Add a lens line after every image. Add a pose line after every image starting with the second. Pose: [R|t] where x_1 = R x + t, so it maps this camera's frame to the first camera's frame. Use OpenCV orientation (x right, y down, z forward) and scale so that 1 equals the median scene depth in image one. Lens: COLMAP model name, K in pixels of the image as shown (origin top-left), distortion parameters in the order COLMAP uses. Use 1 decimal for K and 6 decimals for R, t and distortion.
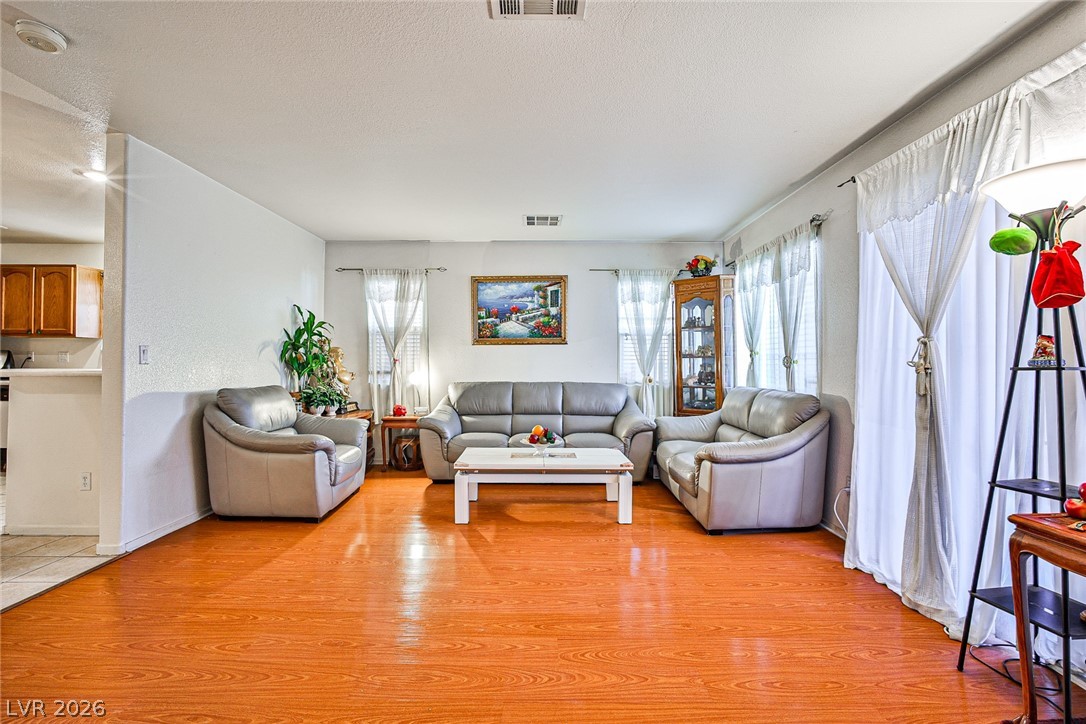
lens RADIAL K [[487.8, 0, 543.4], [0, 487.8, 359.0], [0, 0, 1]] dist [-0.037907, 0.014242]
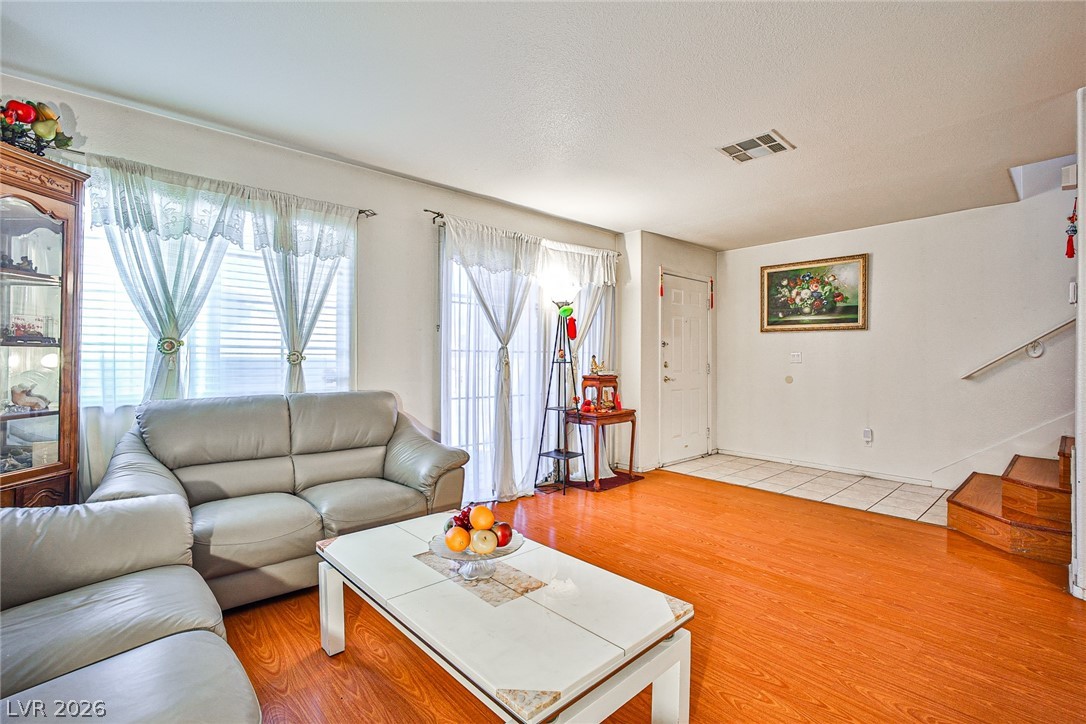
lens RADIAL K [[487.8, 0, 540.7], [0, 487.8, 354.4], [0, 0, 1]] dist [-0.037907, 0.014242]
pose [[-0.666965, -0.001037, 0.745088, -0.280062], [-0.015095, 0.999813, -0.012120, 0.003627], [-0.744936, -0.019331, -0.666856, 0.948880]]
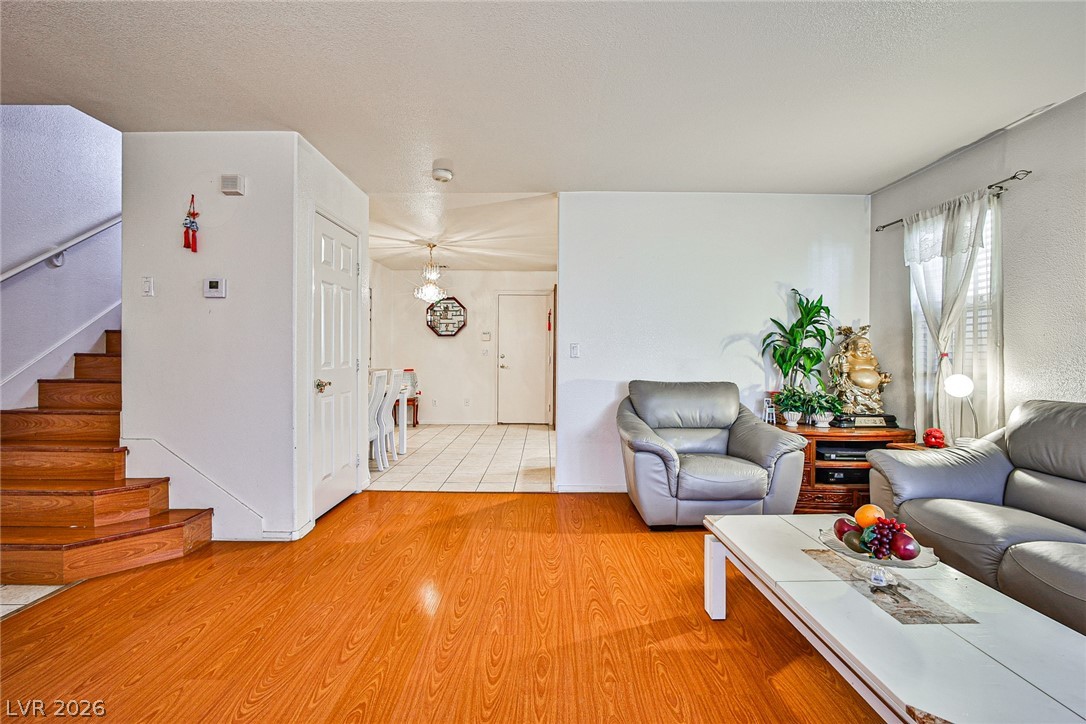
lens RADIAL K [[487.8, 0, 546.6], [0, 487.8, 353.3], [0, 0, 1]] dist [-0.037907, 0.014242]
pose [[0.001380, -0.006888, -0.999975, 0.310157], [0.001003, 0.999976, -0.006886, 0.004956], [0.999999, -0.000994, 0.001387, 0.542736]]
